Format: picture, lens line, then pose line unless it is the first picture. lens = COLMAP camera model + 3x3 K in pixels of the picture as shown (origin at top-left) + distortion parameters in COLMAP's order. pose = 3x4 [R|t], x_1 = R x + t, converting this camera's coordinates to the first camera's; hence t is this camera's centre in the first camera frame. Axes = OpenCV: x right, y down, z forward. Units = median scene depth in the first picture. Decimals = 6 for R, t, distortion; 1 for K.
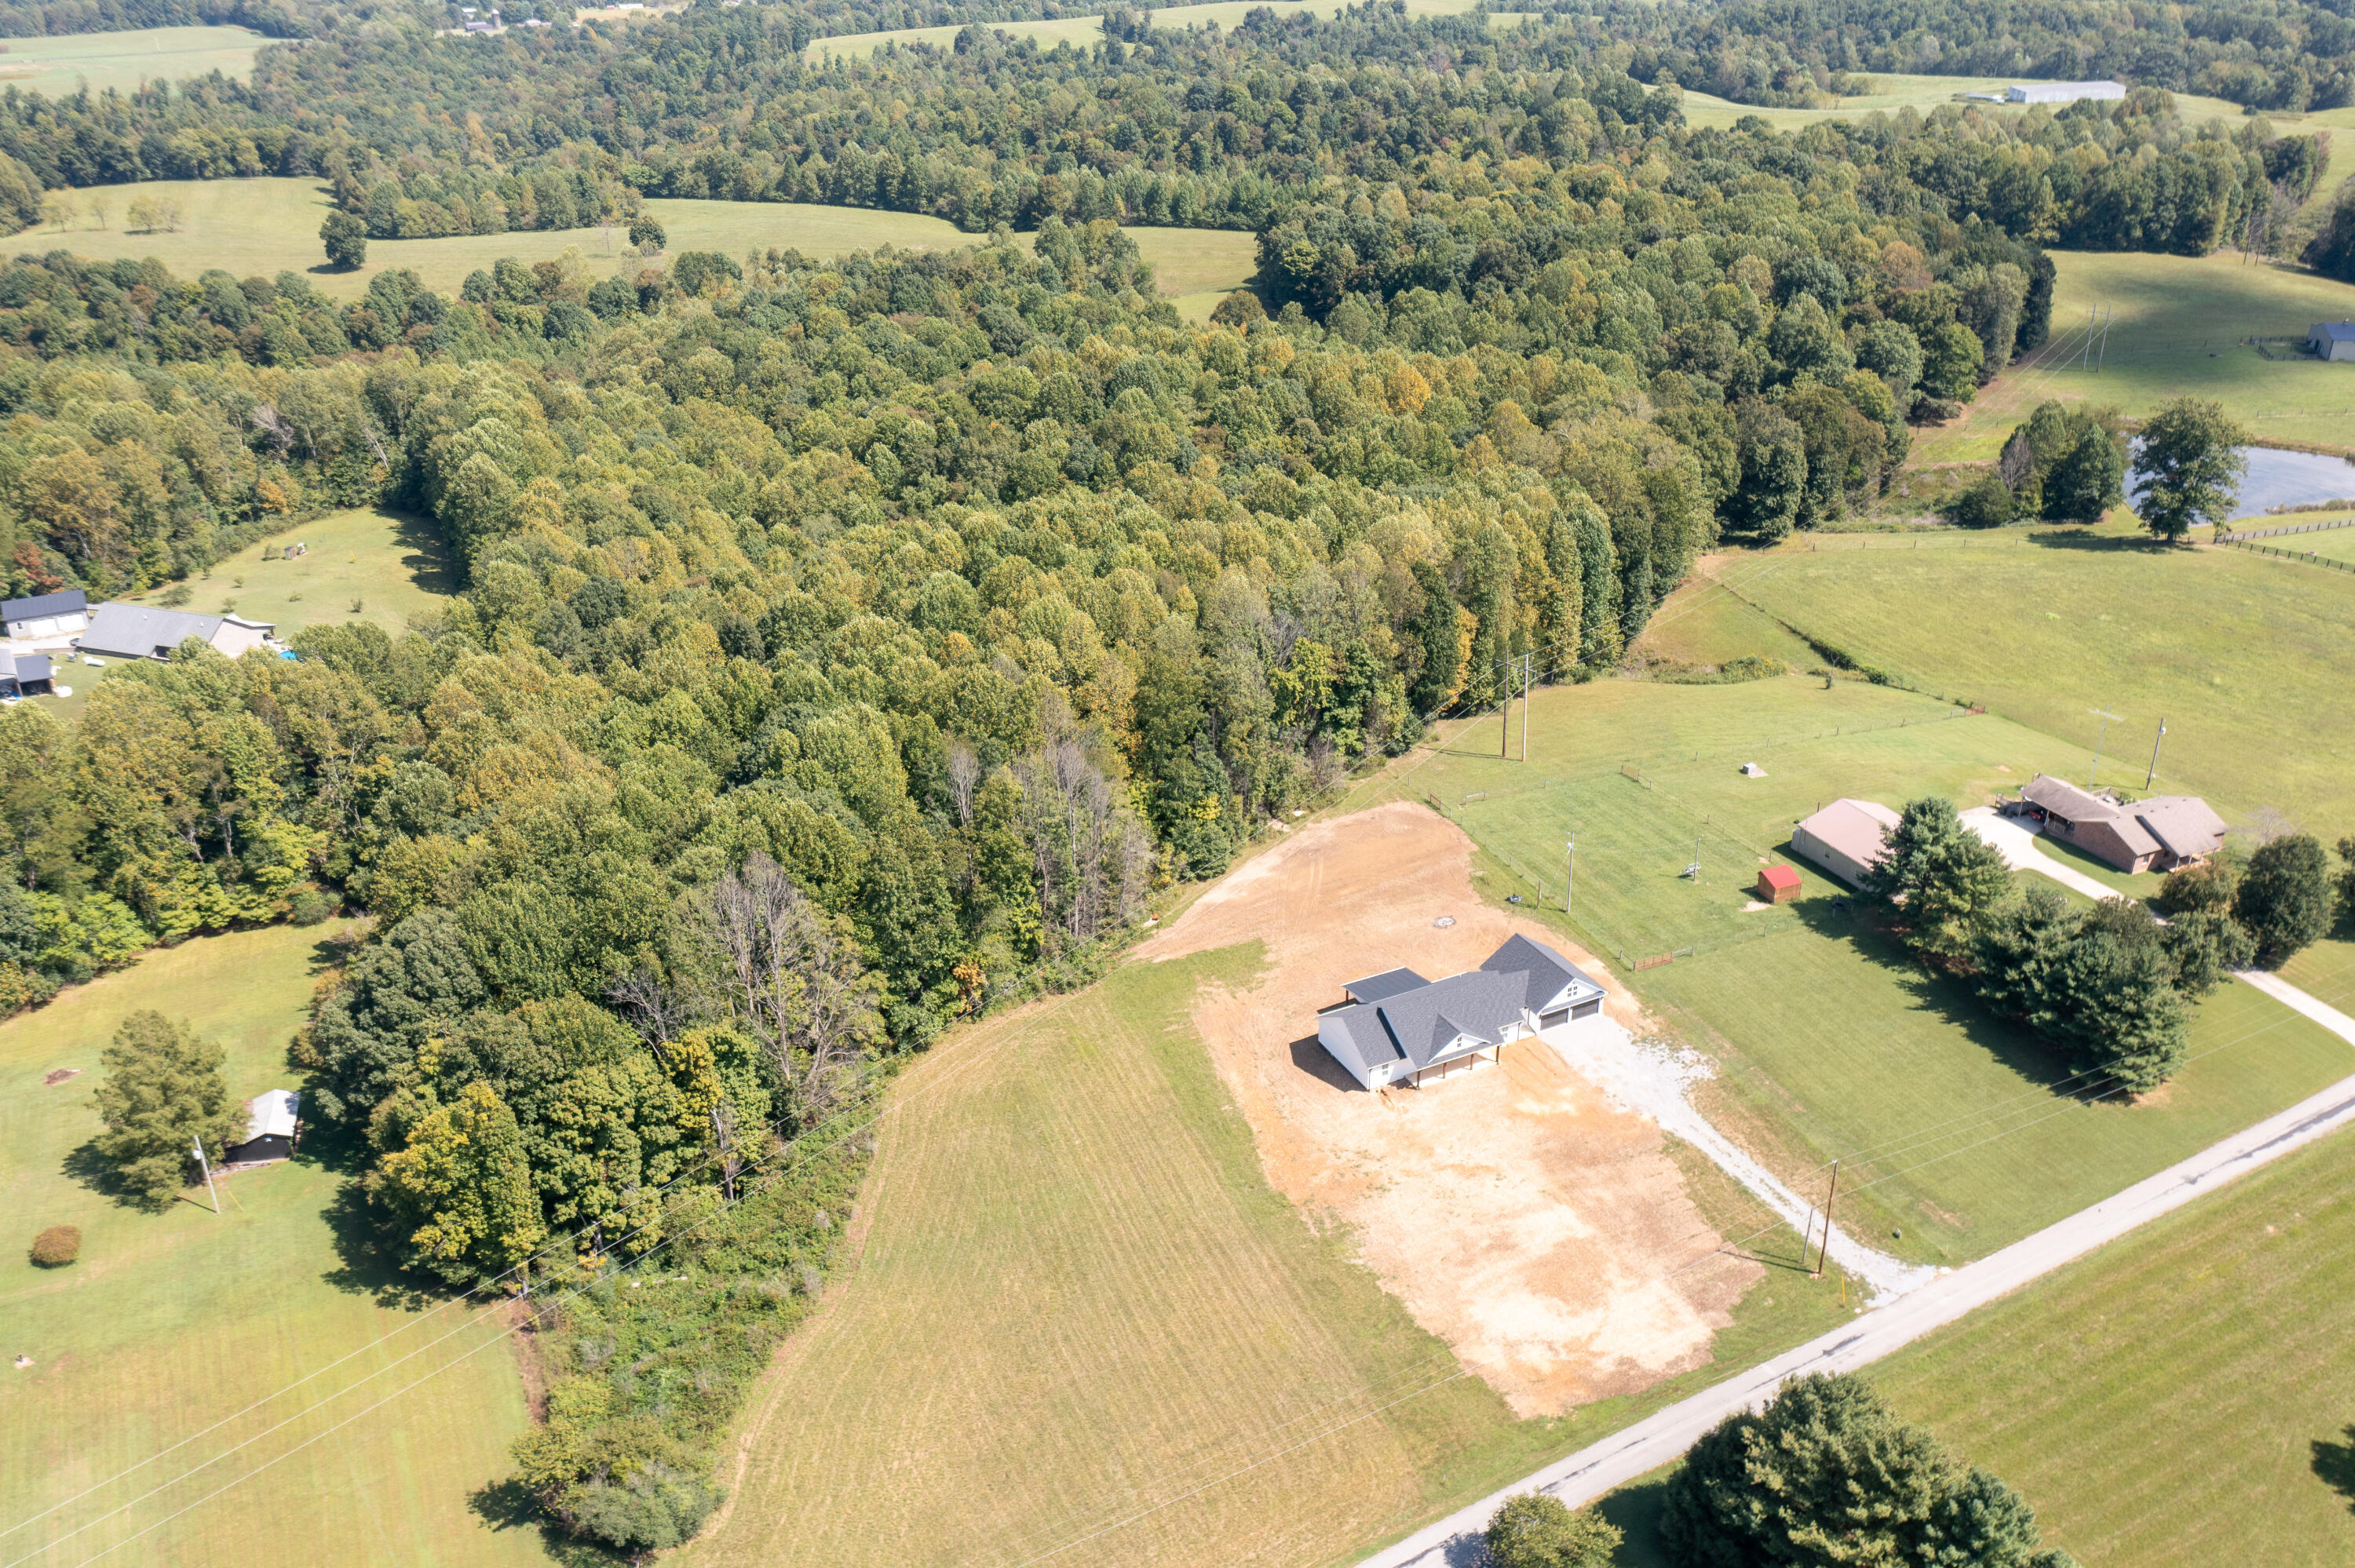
lens RADIAL K [[1871.6, 0, 1173.7], [0, 1871.6, 778.4], [0, 0, 1]] dist [-0.003759, 0.008998]
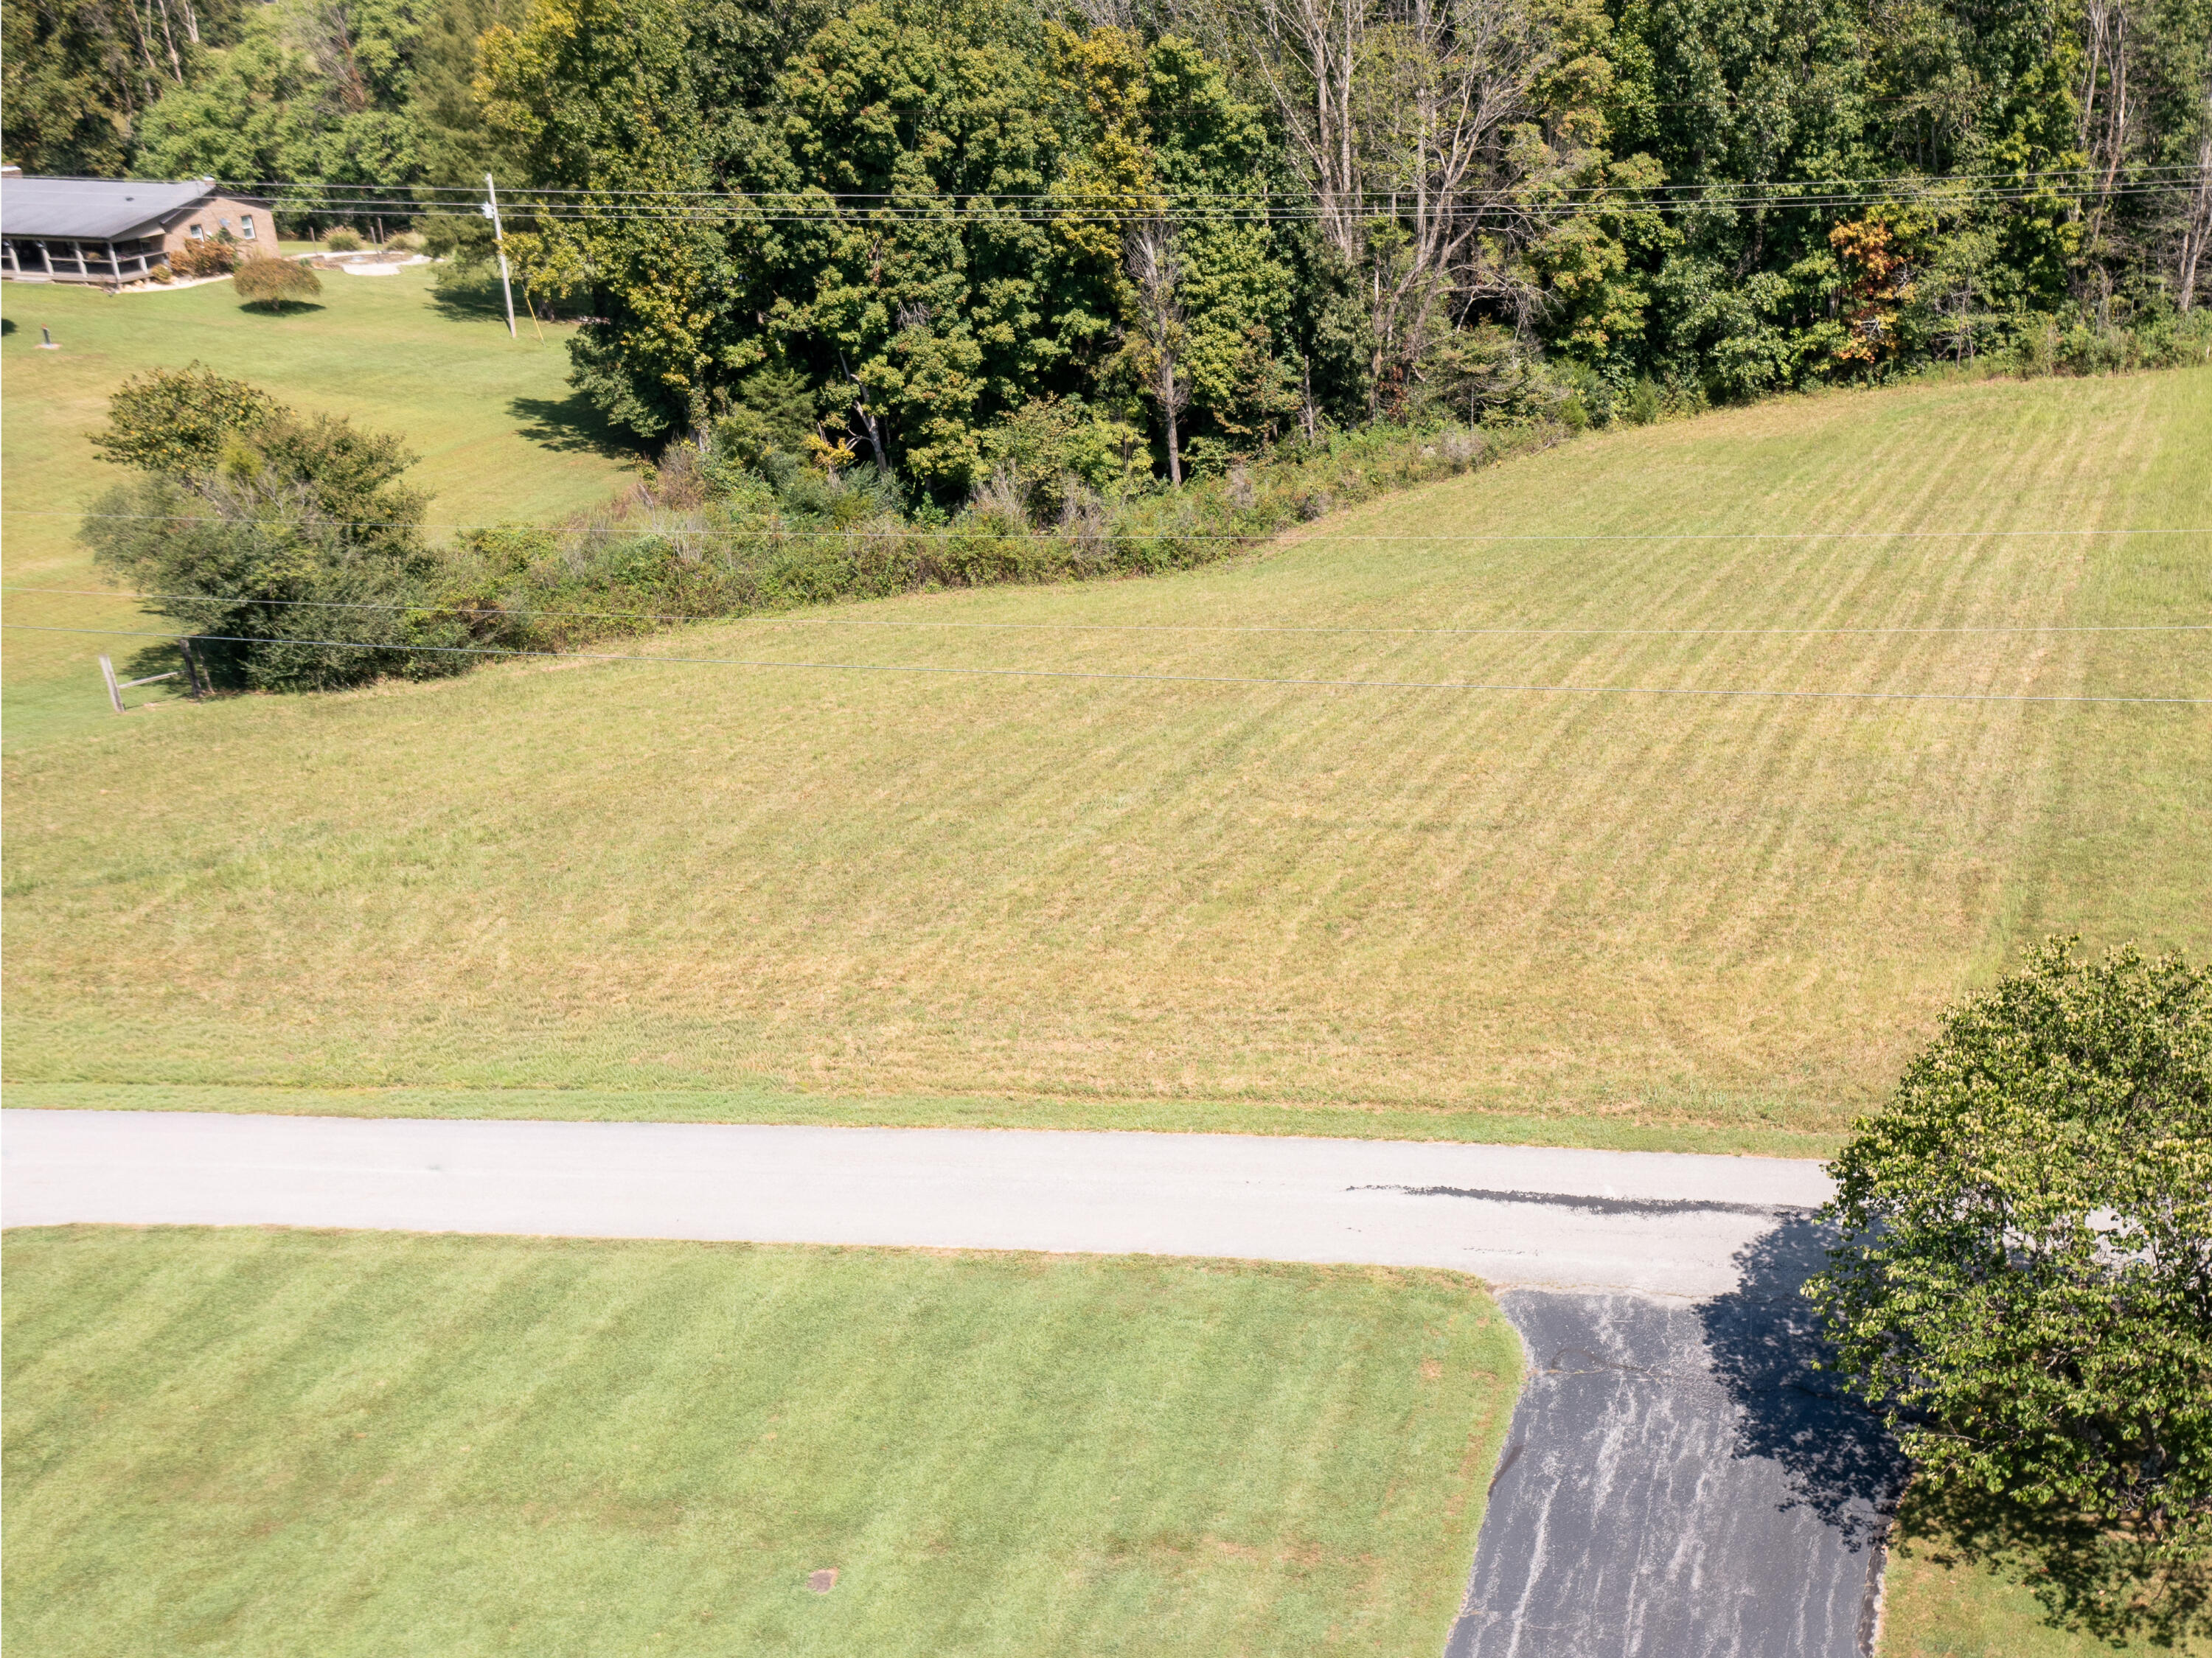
lens RADIAL K [[2323.6, 0, 1465.0], [0, 2323.6, 964.9], [0, 0, 1]] dist [-0.008527, 0.007467]
pose [[0.785556, 0.268329, -0.557585, 0.162582], [-0.266727, 0.959913, 0.086164, 0.235764], [0.558354, 0.081036, 0.825636, 0.483796]]
